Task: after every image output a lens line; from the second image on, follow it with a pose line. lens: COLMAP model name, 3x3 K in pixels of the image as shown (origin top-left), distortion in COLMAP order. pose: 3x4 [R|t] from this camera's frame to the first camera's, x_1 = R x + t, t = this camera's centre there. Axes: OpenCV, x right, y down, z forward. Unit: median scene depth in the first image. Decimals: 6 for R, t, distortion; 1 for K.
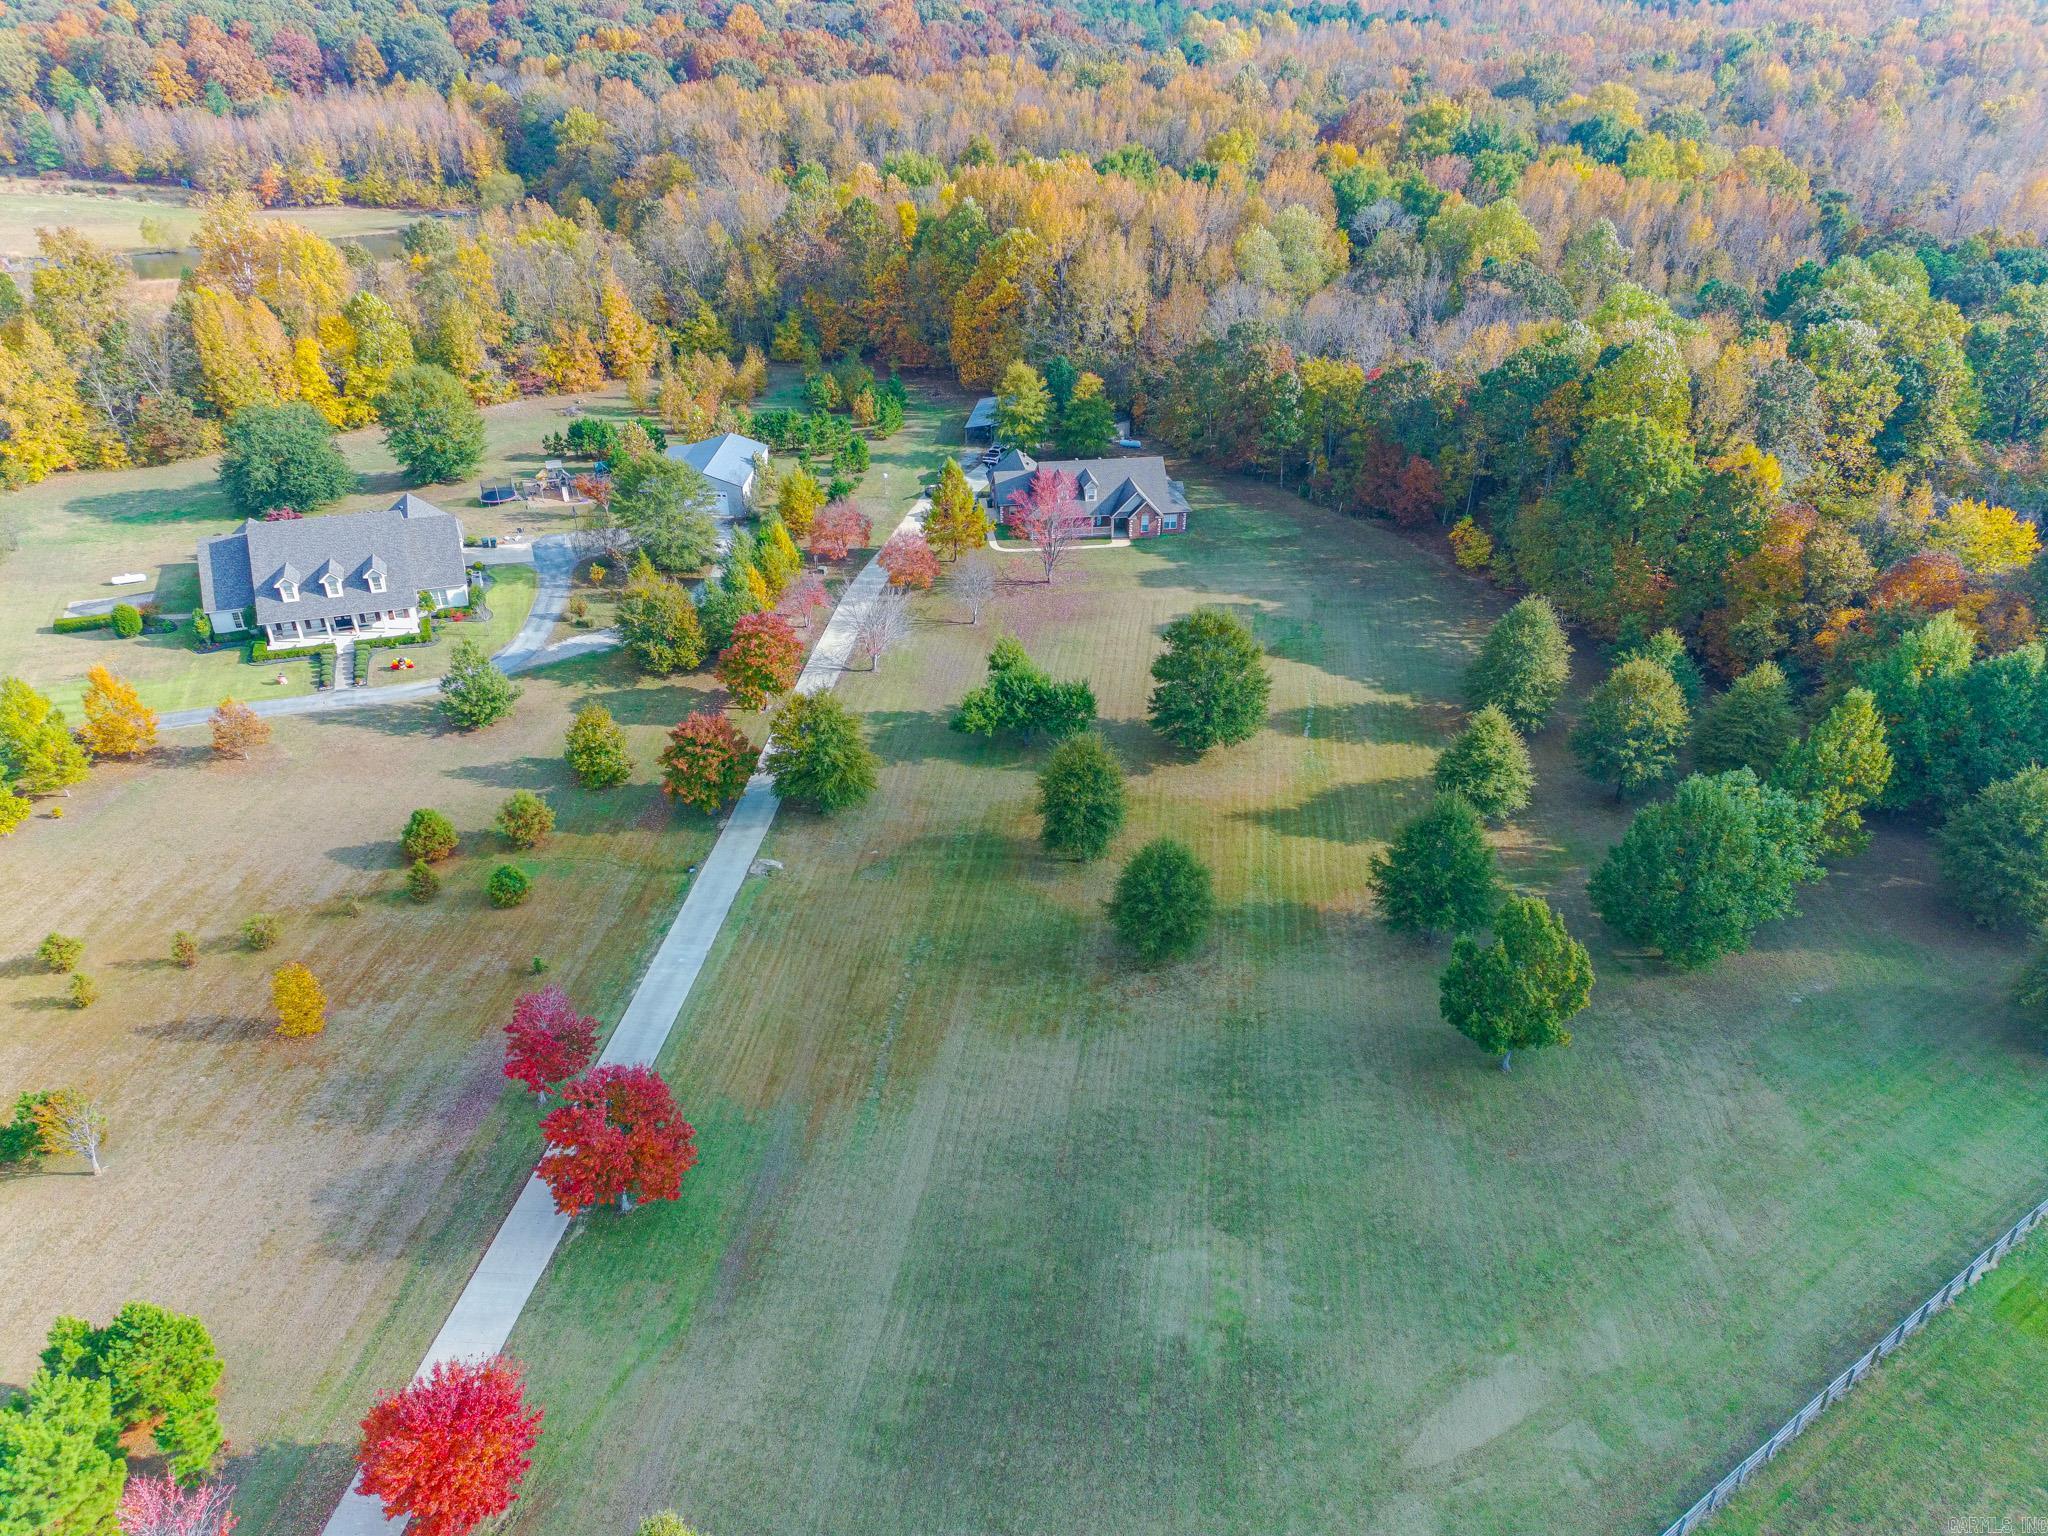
lens RADIAL K [[1412.2, 0, 1024.0], [0, 1412.2, 768.0], [0, 0, 1]] dist [0.071389, -0.004237]
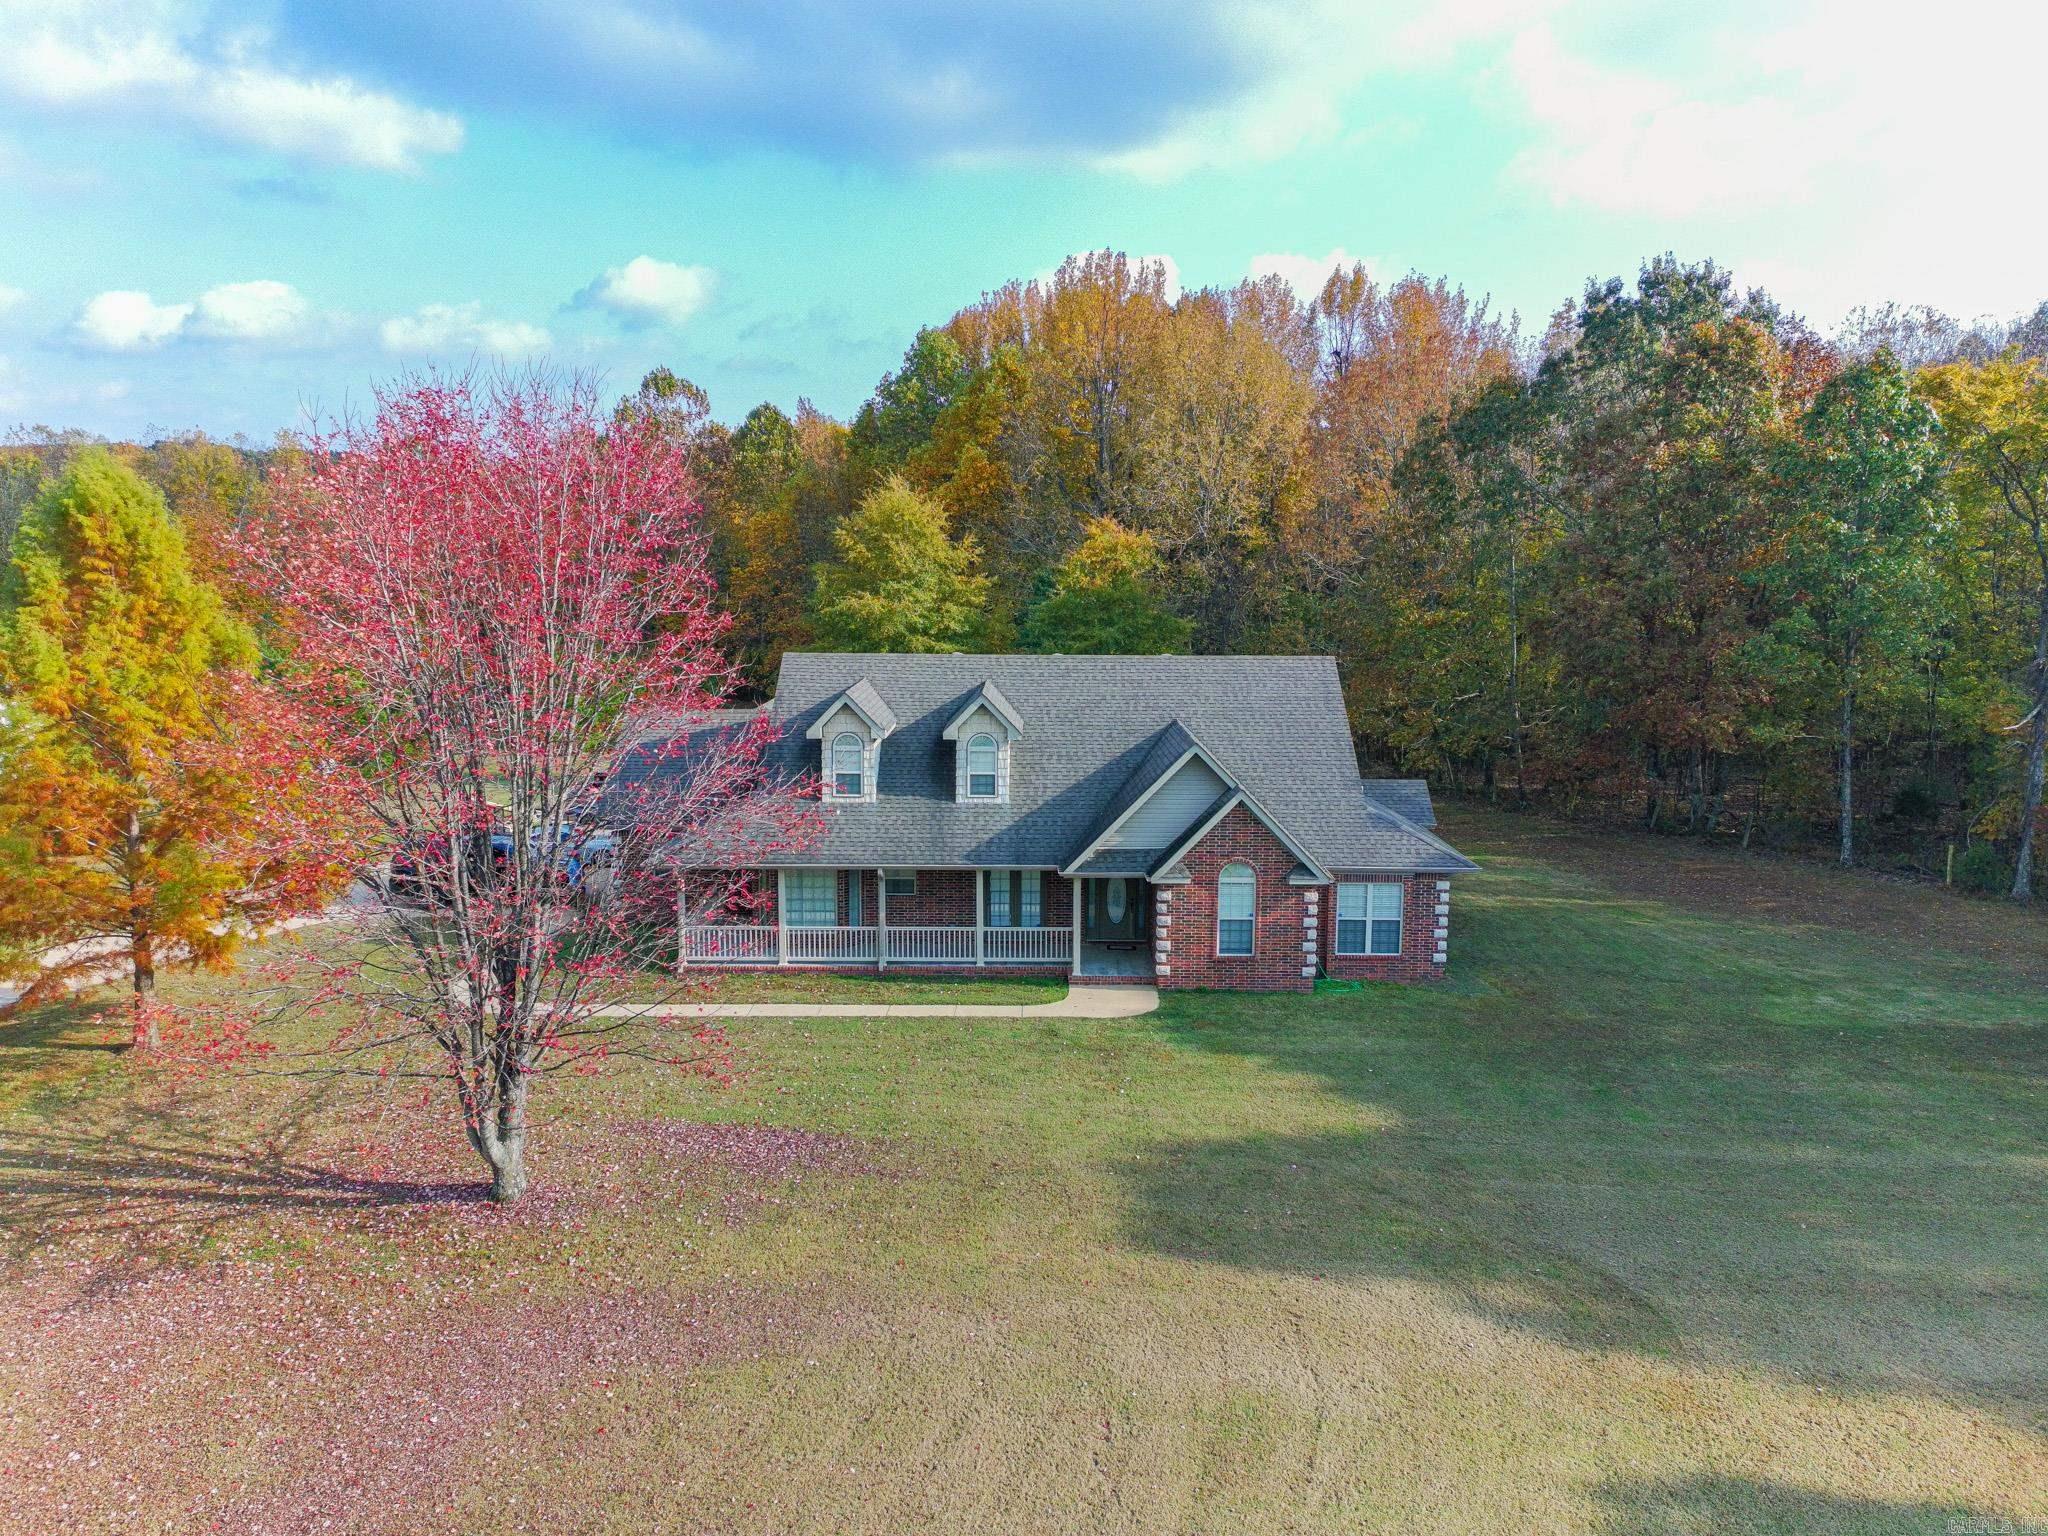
lens RADIAL K [[1412.2, 0, 1024.0], [0, 1412.2, 768.0], [0, 0, 1]] dist [0.071389, -0.004237]
pose [[0.986104, 0.015151, -0.165434, 0.076061], [-0.080359, 0.915079, -0.395187, -0.094848], [0.145397, 0.402990, 0.903581, 0.694416]]
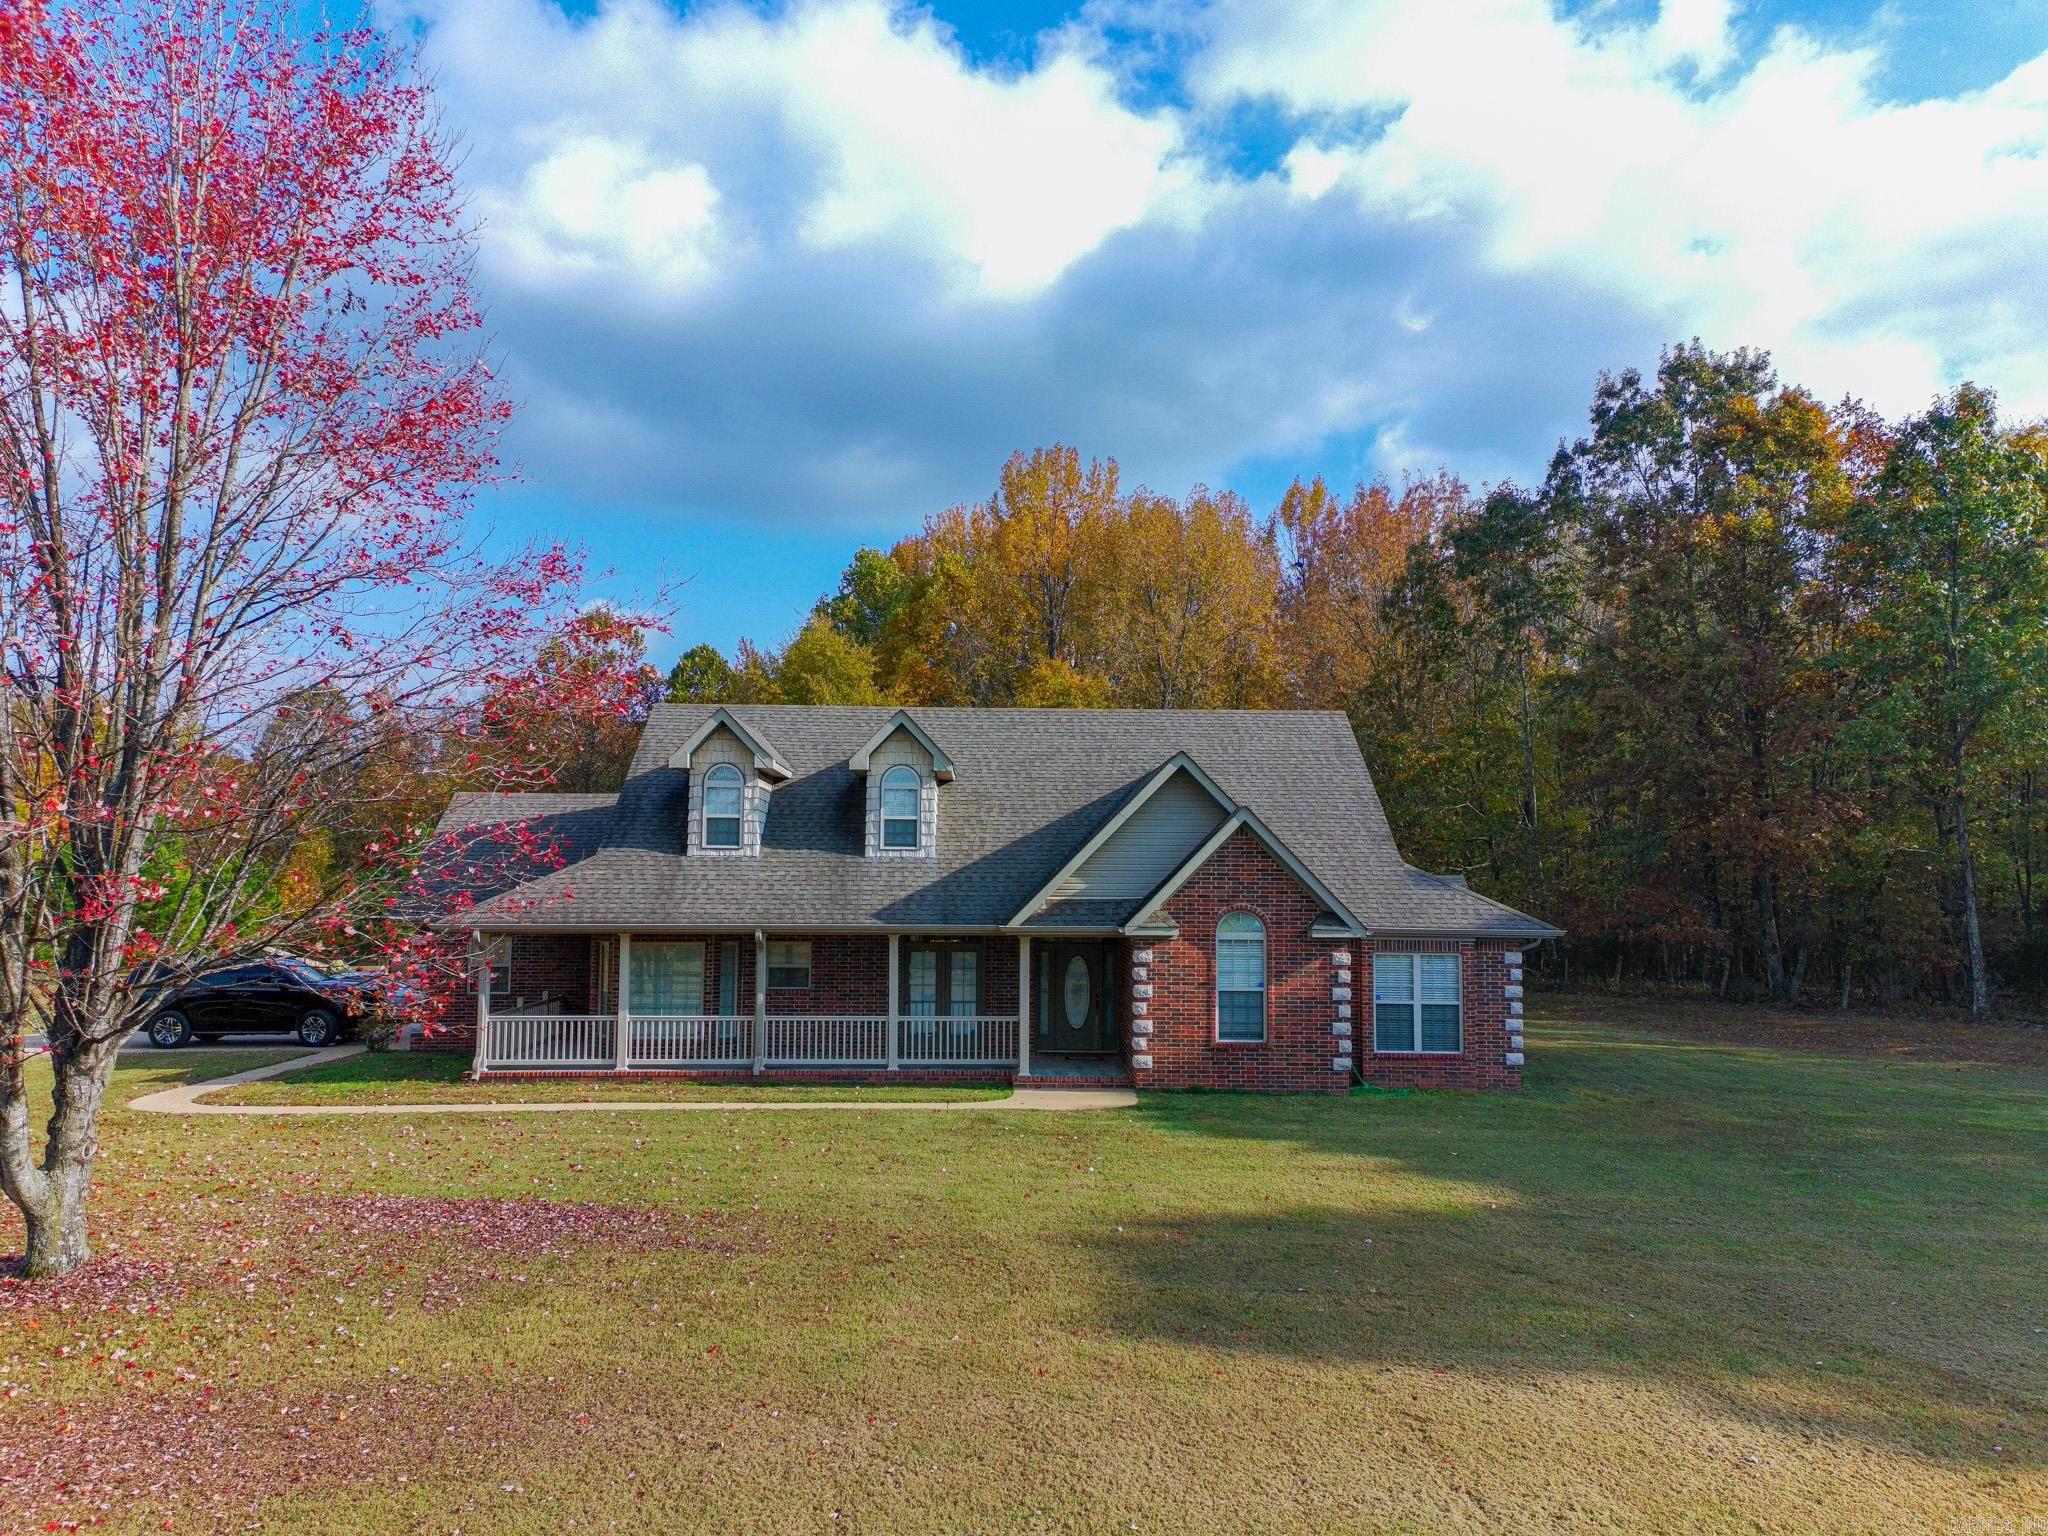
lens RADIAL K [[1439.1, 0, 1011.4], [0, 1439.1, 831.7], [0, 0, 1]] dist [0.107403, -0.063385]
pose [[0.990227, -0.010532, -0.139065, 0.071147], [-0.069881, 0.825468, -0.560106, -0.086114], [0.120693, 0.564350, 0.816665, 0.744718]]
